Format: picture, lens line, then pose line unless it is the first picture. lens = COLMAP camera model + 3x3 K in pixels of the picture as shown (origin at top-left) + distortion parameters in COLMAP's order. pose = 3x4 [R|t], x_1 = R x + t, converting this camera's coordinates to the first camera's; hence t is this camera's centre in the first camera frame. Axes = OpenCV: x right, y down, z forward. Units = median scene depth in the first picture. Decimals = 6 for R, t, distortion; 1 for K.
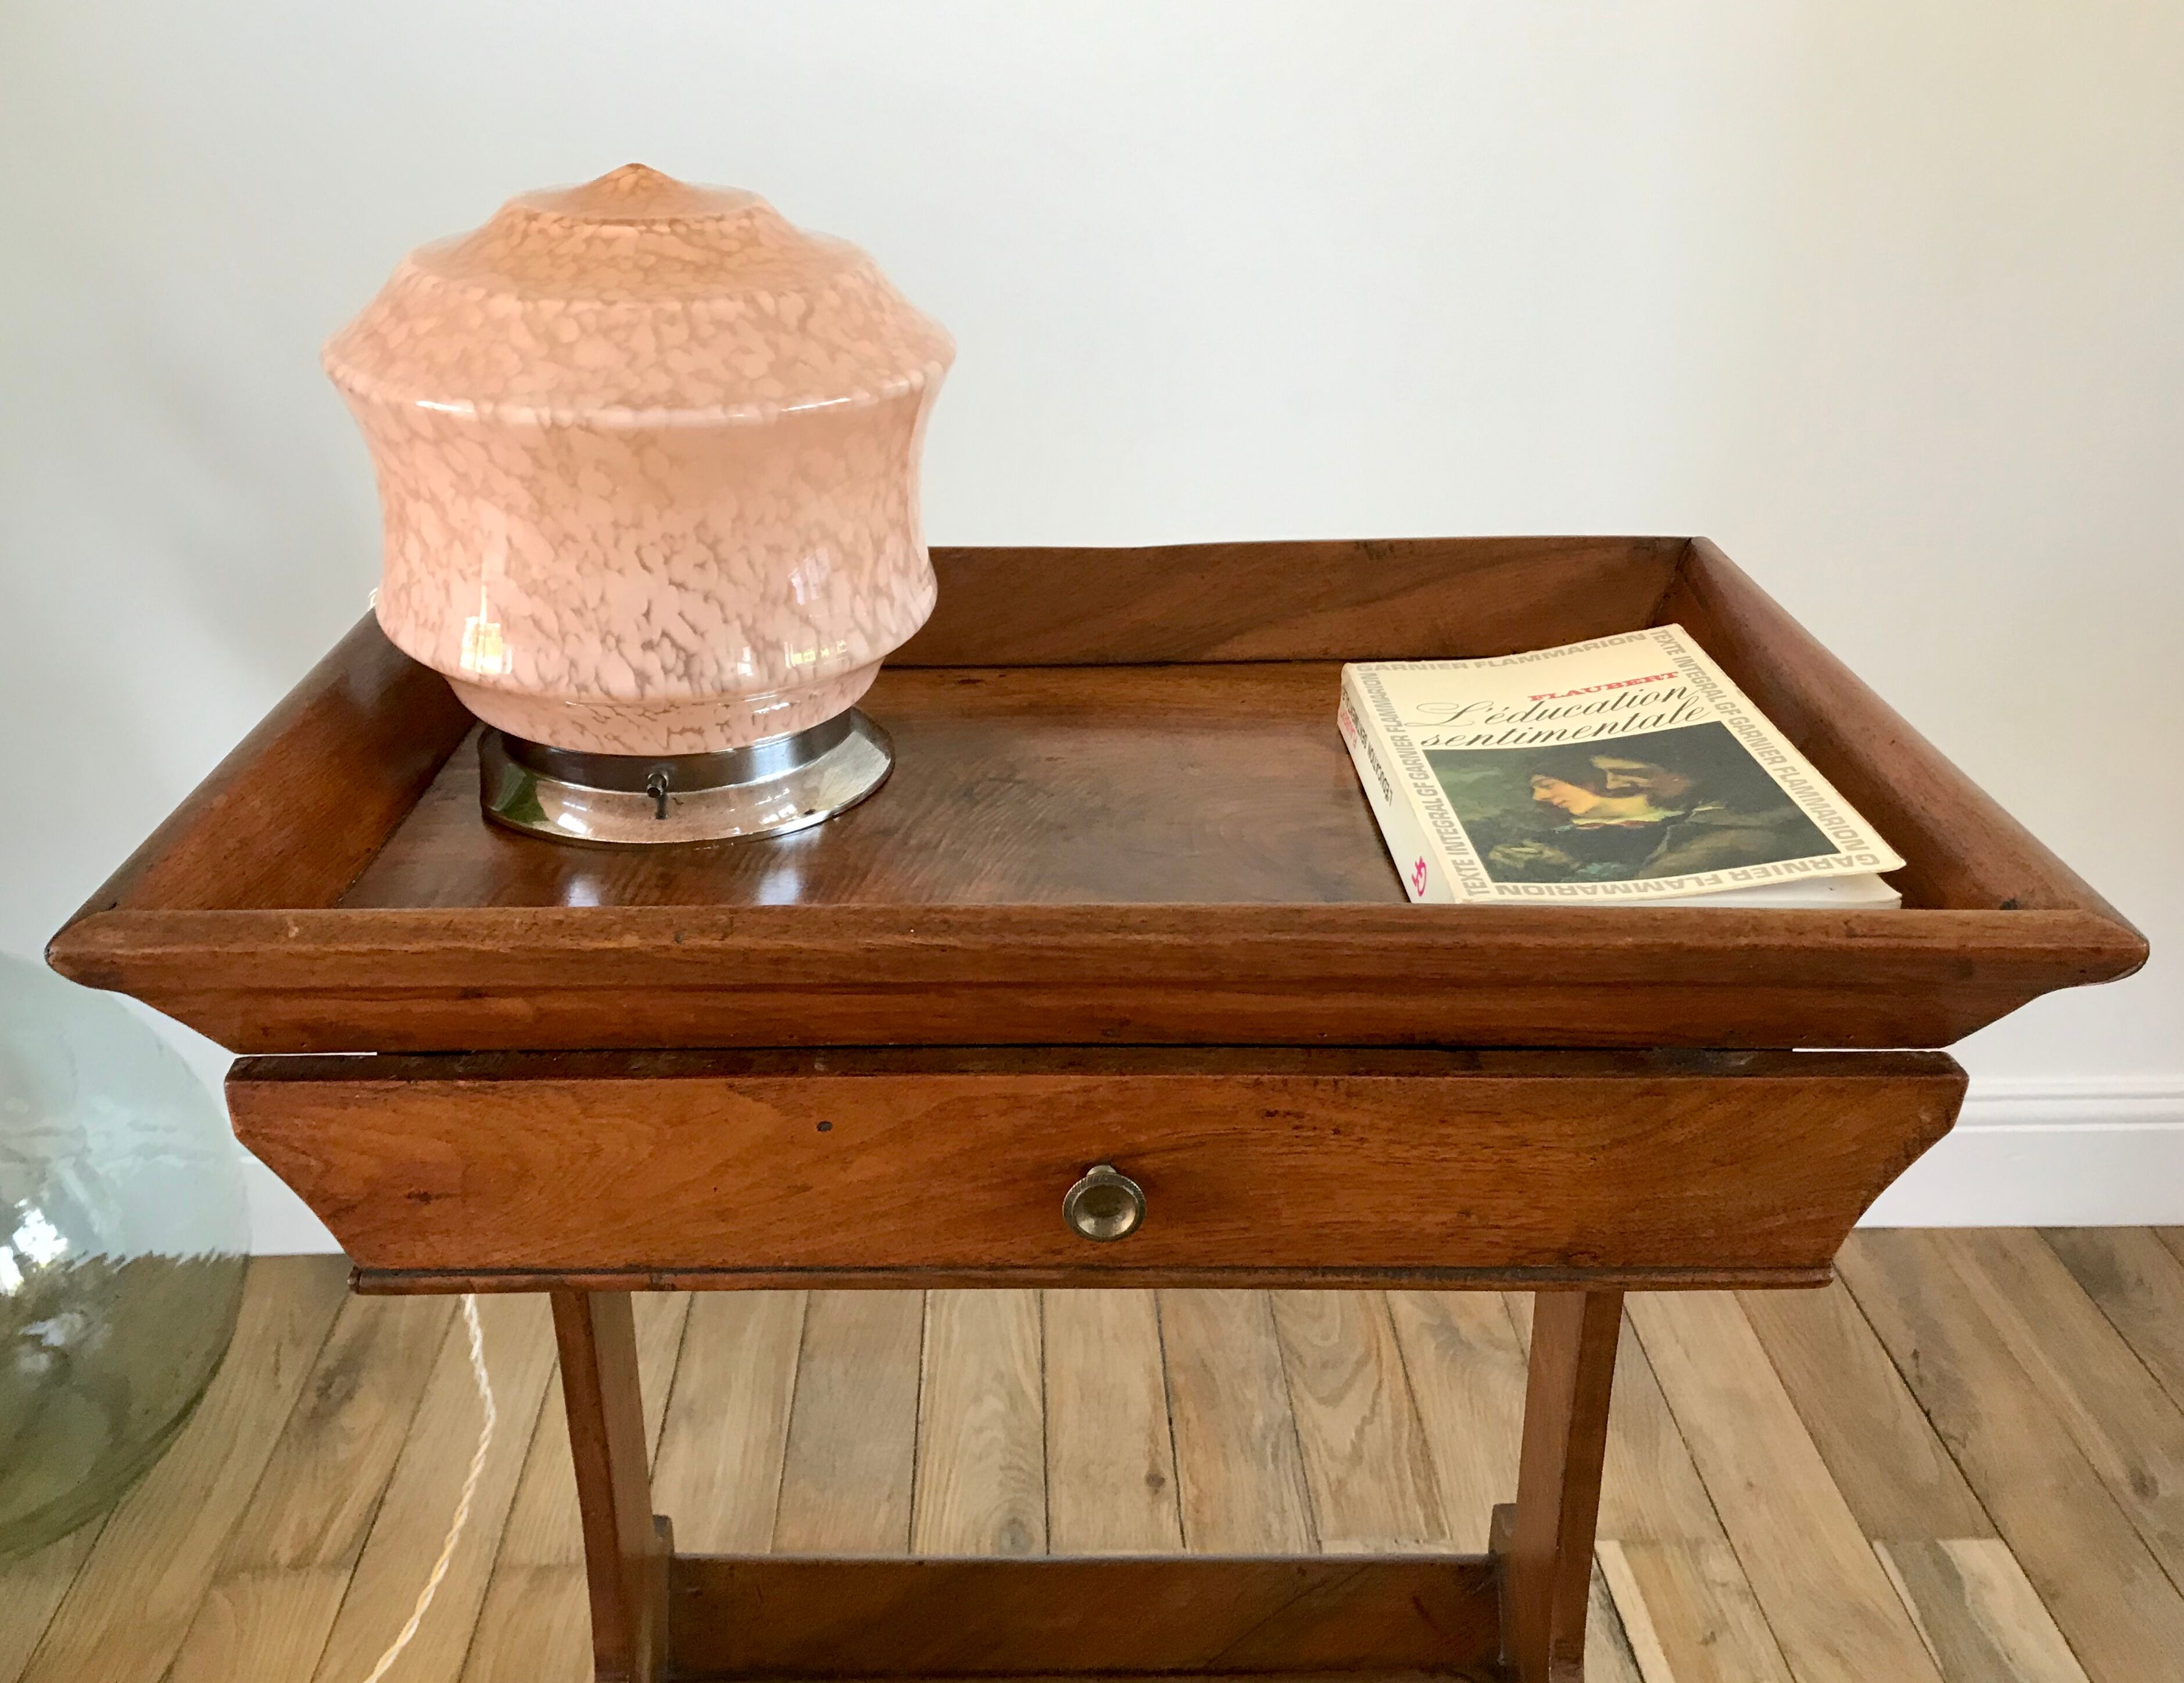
lens RADIAL K [[1932.9, 0, 1026.6], [0, 1932.9, 836.0], [0, 0, 1]] dist [0.008188, 0.018832]
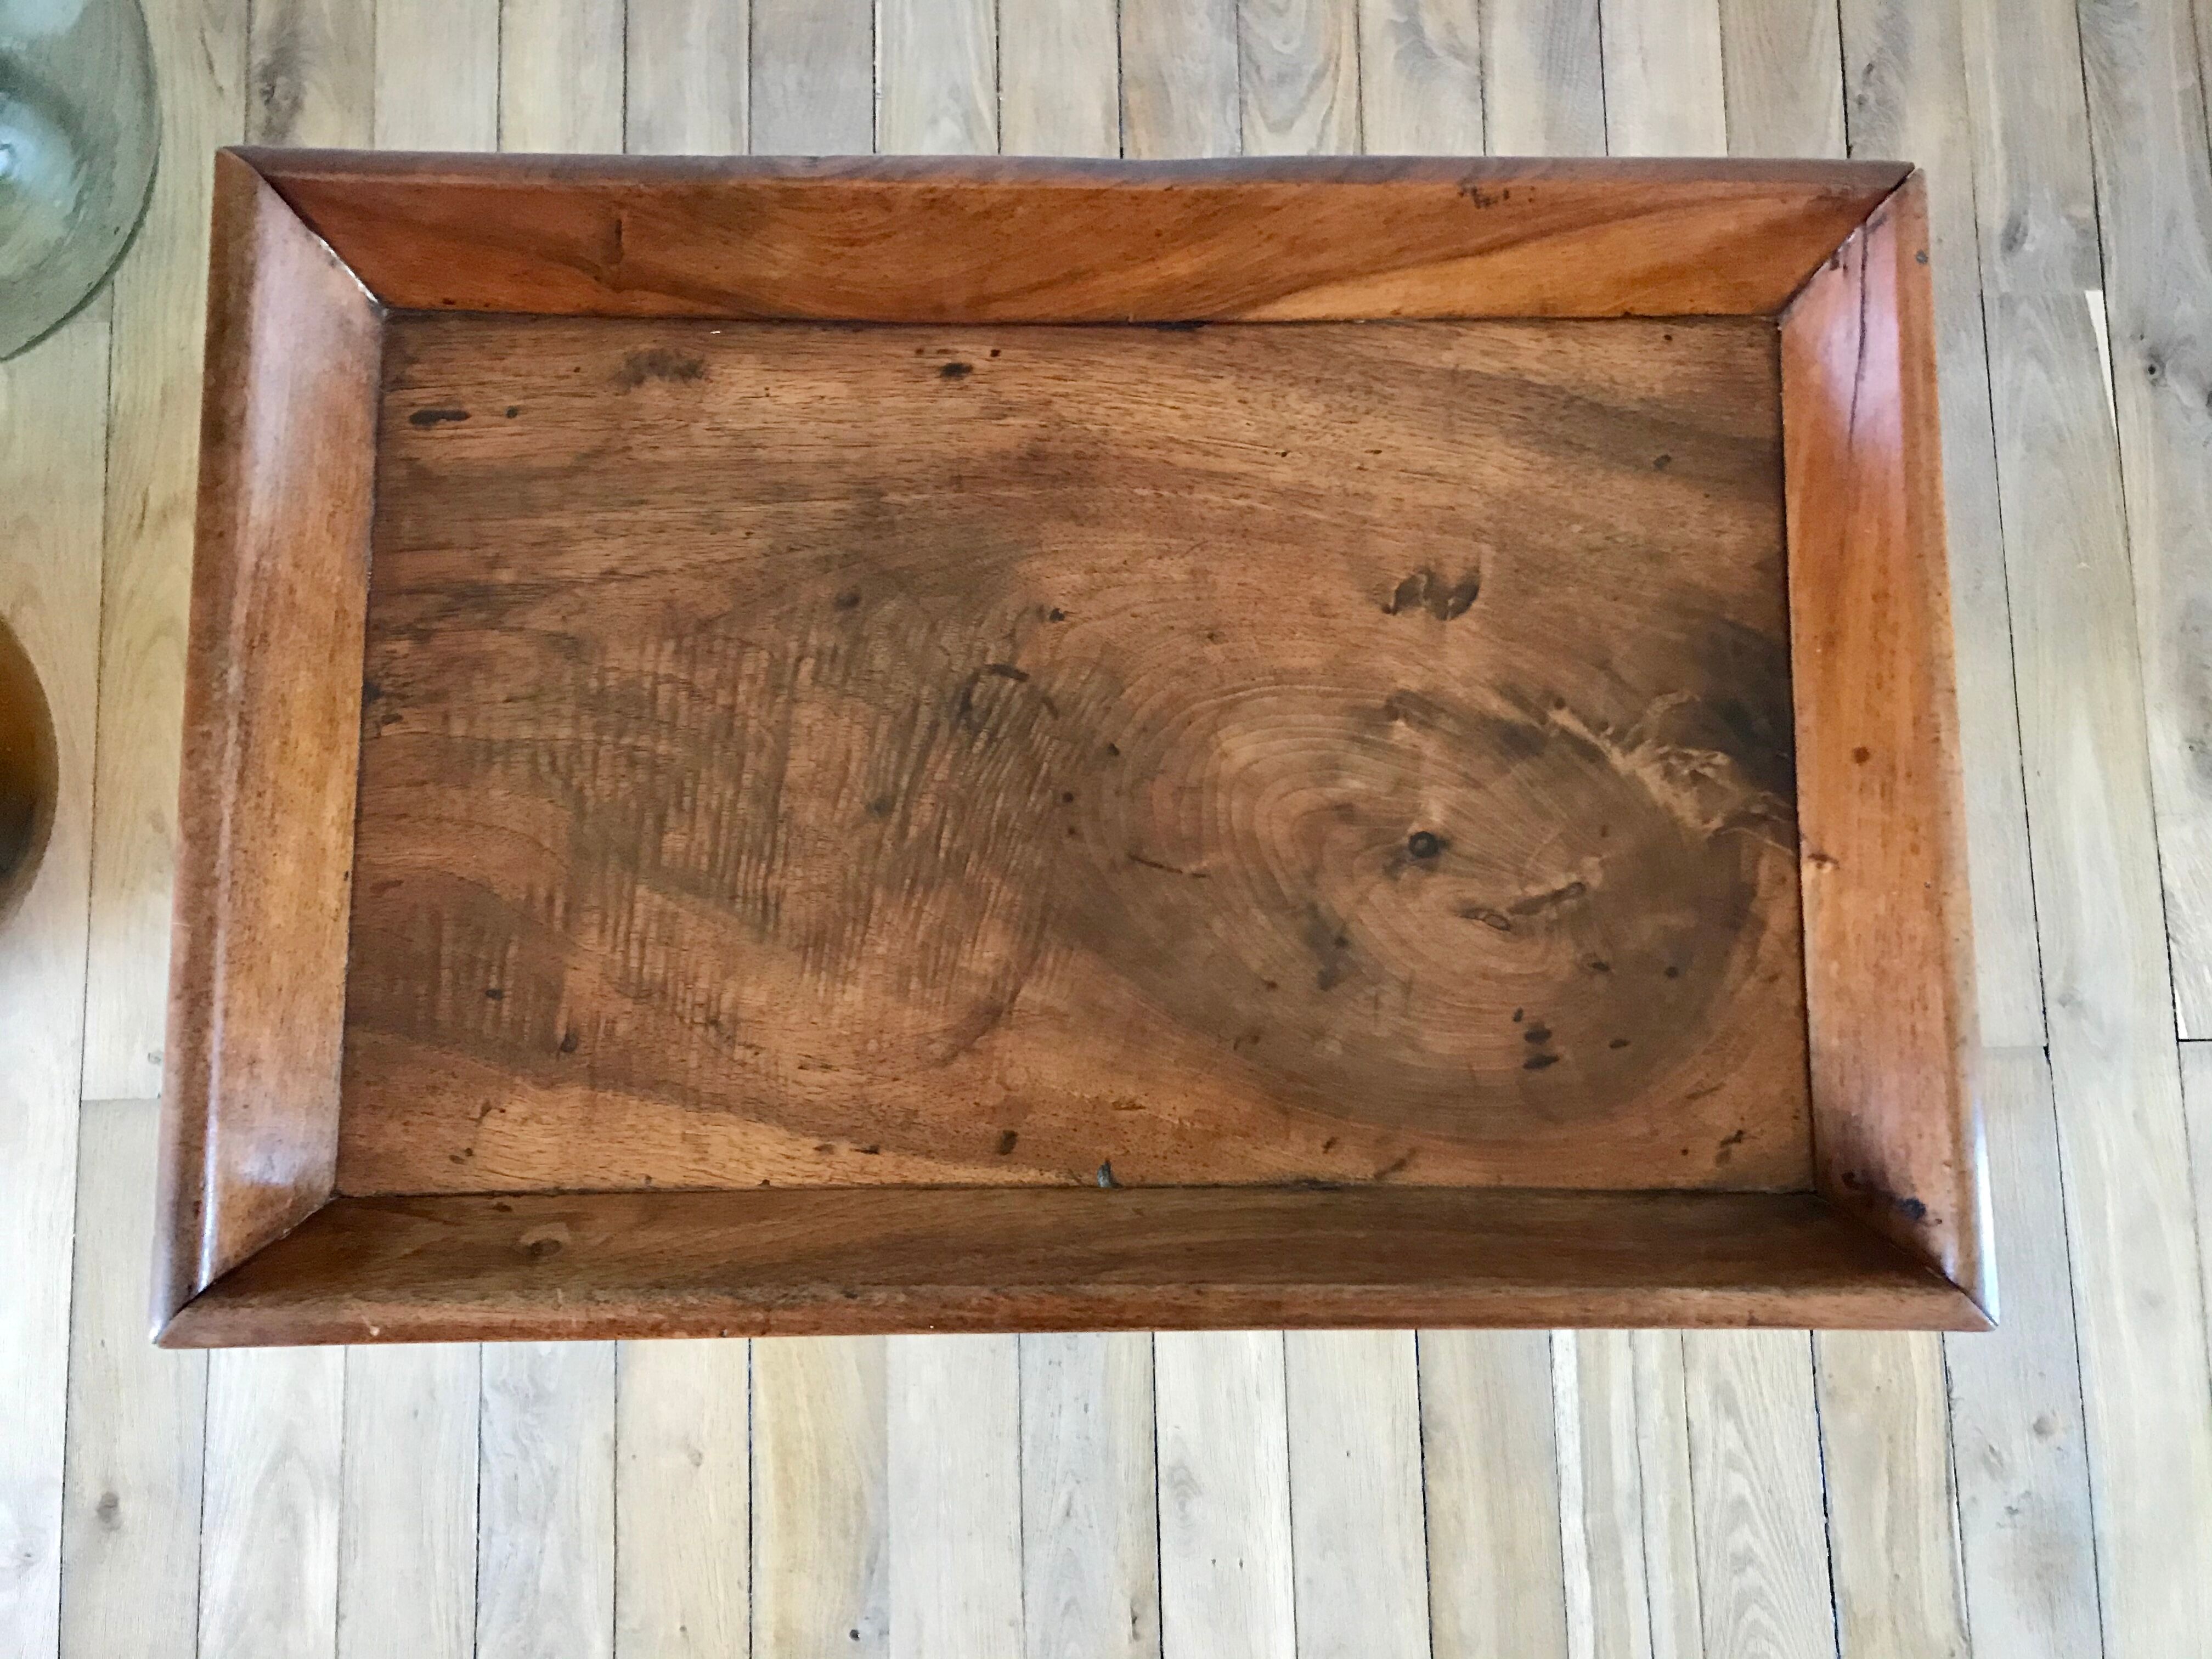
lens RADIAL K [[1808.7, 0, 1101.6], [0, 1808.7, 817.2], [0, 0, 1]] dist [0.019094, 0.001900]
pose [[0.999285, -0.006727, 0.037195, 0.027490], [-0.027745, 0.537760, 0.842642, -0.350467], [-0.025670, -0.843071, 0.537189, 0.203770]]
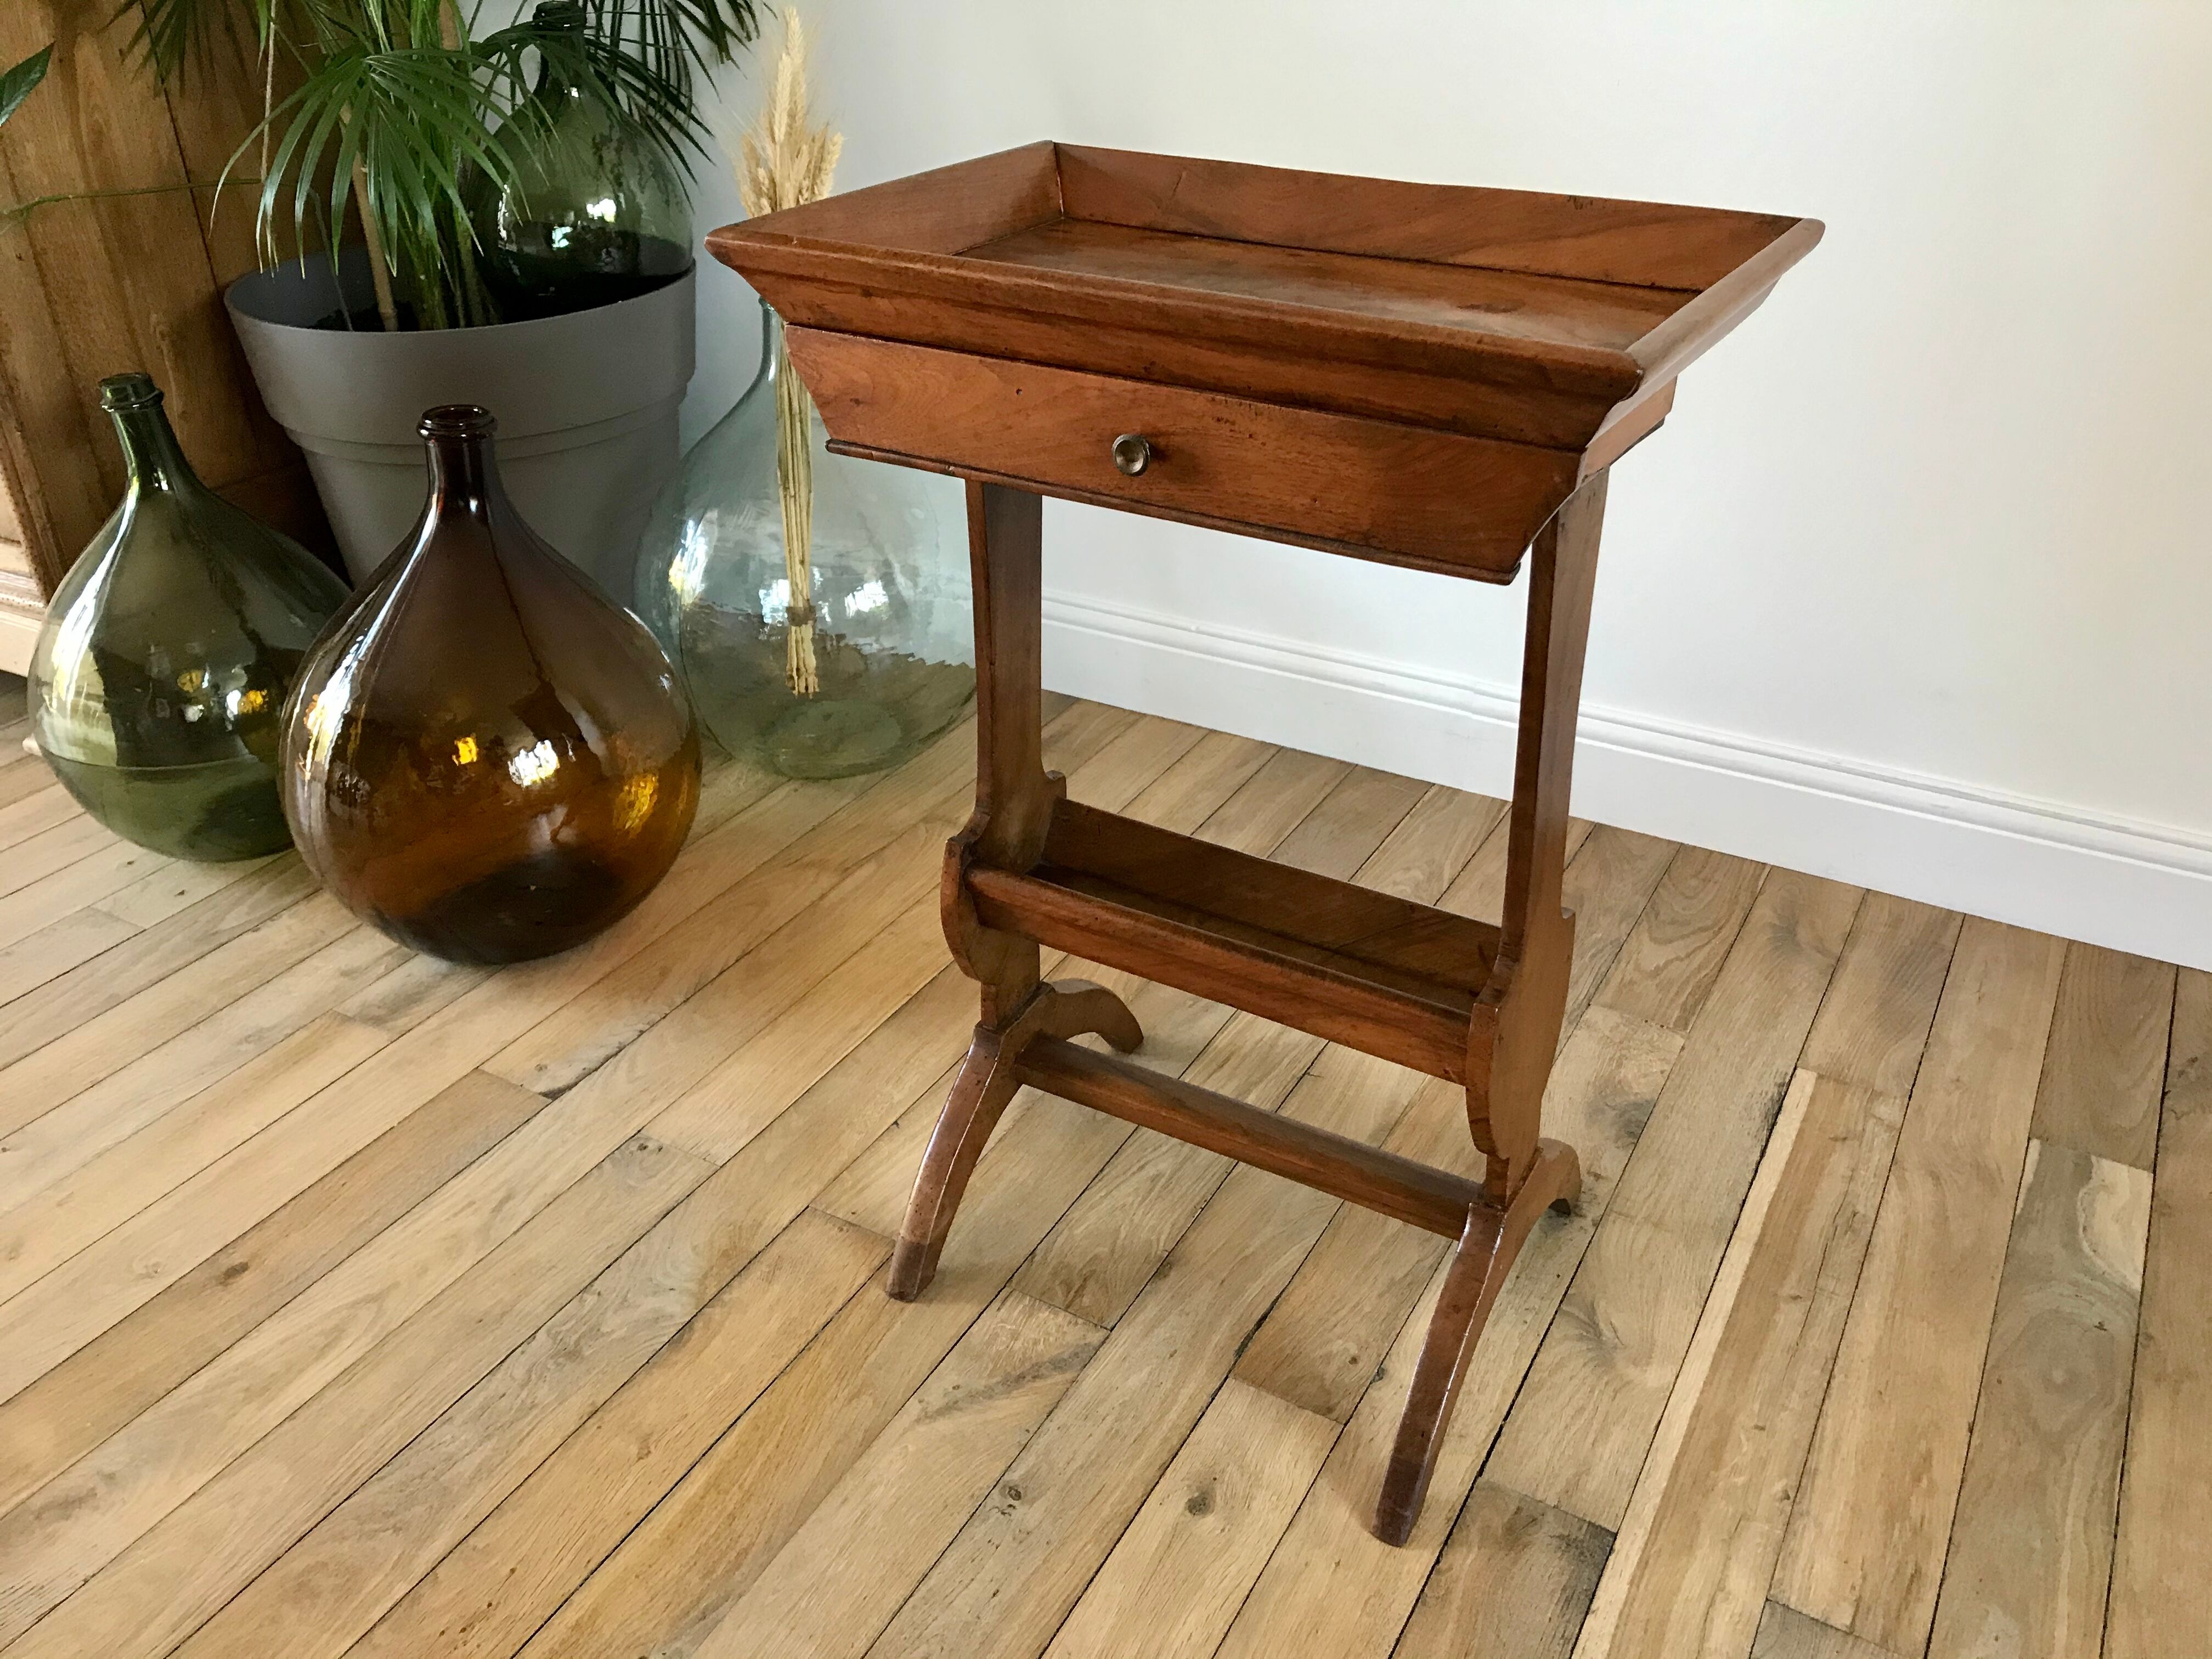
lens RADIAL K [[1808.7, 0, 1101.6], [0, 1808.7, 817.2], [0, 0, 1]] dist [0.019094, 0.001900]
pose [[0.860541, 0.256052, -0.440347, 0.388525], [-0.219992, 0.966517, 0.132093, 0.146344], [0.459426, -0.016799, 0.888057, -0.291757]]
